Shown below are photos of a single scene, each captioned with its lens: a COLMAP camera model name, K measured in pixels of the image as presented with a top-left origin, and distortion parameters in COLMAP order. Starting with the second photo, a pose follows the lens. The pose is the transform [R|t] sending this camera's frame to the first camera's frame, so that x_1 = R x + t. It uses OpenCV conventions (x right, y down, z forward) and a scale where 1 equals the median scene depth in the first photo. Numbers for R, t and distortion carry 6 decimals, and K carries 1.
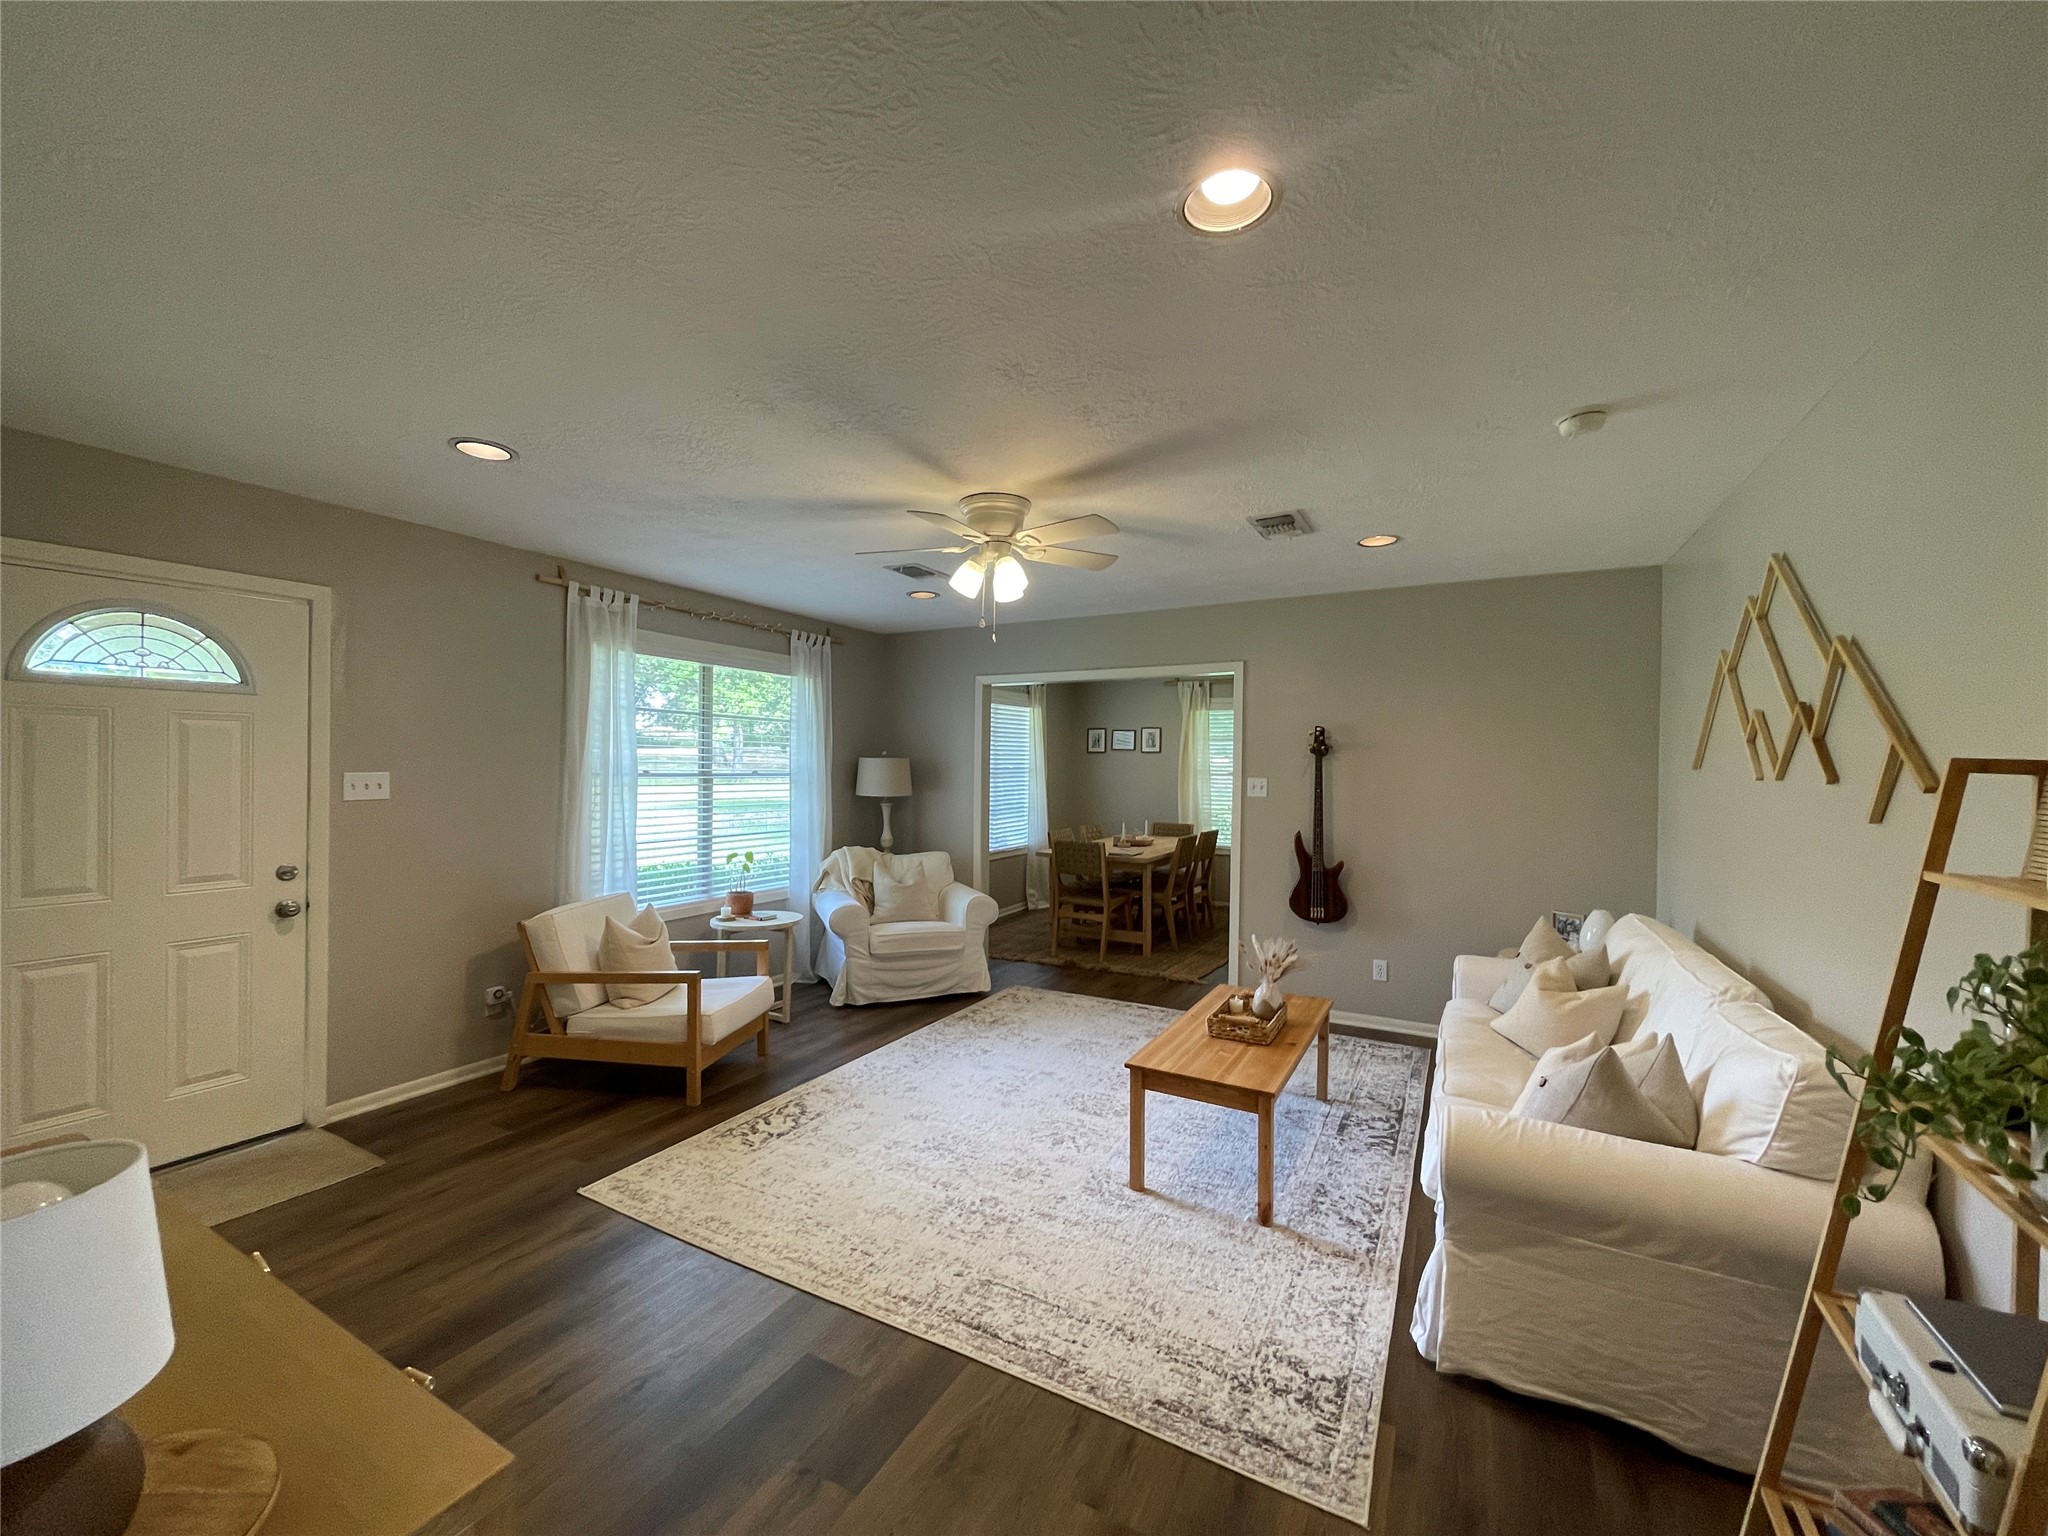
lens RADIAL K [[819.4, 0, 1024.0], [0, 819.4, 768.0], [0, 0, 1]] dist [0.000295, 0.000038]
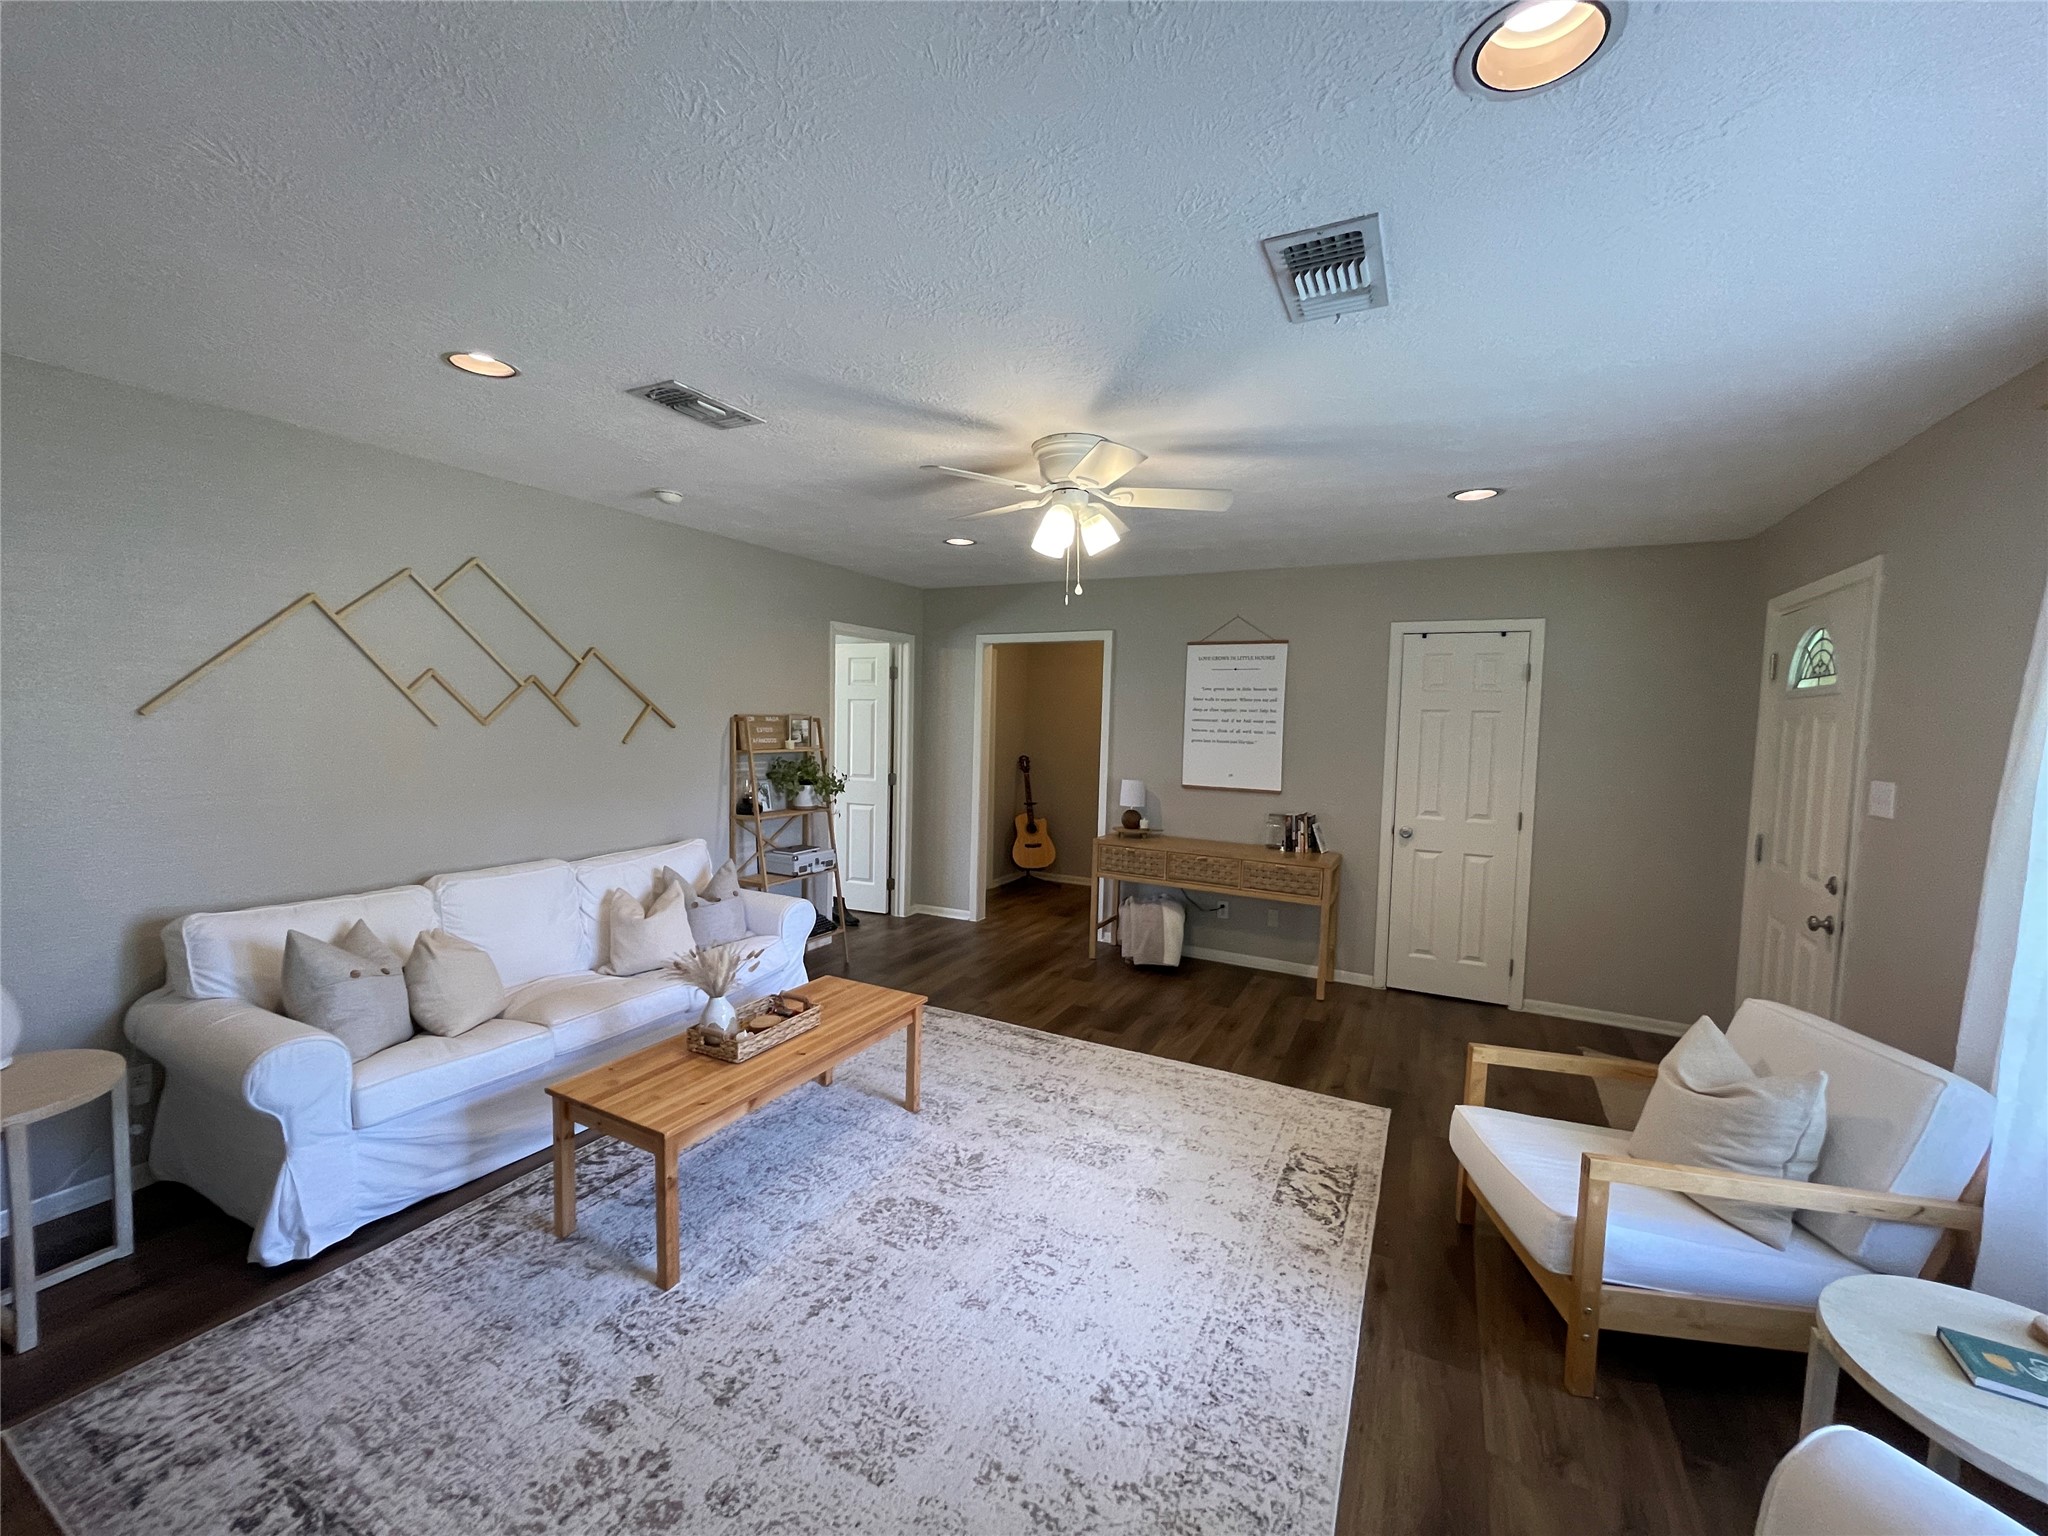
lens RADIAL K [[819.4, 0, 1024.0], [0, 819.4, 768.0], [0, 0, 1]] dist [0.000295, 0.000038]
pose [[-0.999039, -0.035400, -0.025834, 0.026720], [-0.037136, 0.996846, 0.070130, -0.033020], [0.023270, 0.071022, -0.997203, 1.830372]]
